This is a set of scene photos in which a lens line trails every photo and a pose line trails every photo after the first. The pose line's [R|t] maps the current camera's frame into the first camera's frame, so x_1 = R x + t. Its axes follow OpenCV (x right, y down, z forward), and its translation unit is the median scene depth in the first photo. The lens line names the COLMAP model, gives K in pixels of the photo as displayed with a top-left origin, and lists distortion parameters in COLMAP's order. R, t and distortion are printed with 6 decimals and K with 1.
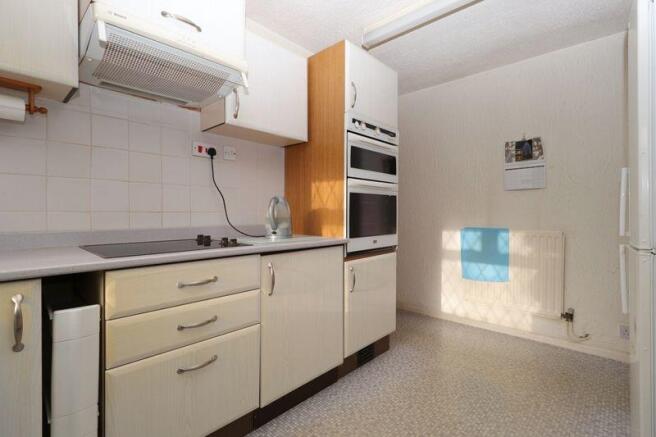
lens RADIAL K [[303.2, 0, 326.4], [0, 303.2, 212.6], [0, 0, 1]] dist [0.000336, -0.000038]
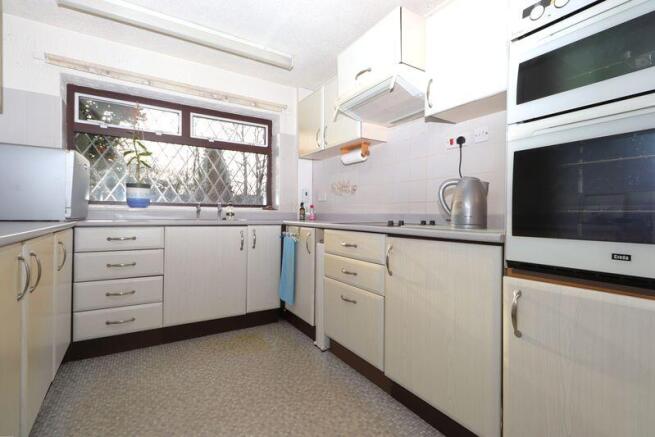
lens RADIAL K [[323.2, 0, 327.5], [0, 323.2, 218.5], [0, 0, 1]] dist [-0.000243, -0.000151]
pose [[-0.280104, -0.002455, -0.959966, 0.790184], [-0.018676, 0.999821, 0.002892, 0.063798], [0.959788, 0.018738, -0.280100, 0.910882]]
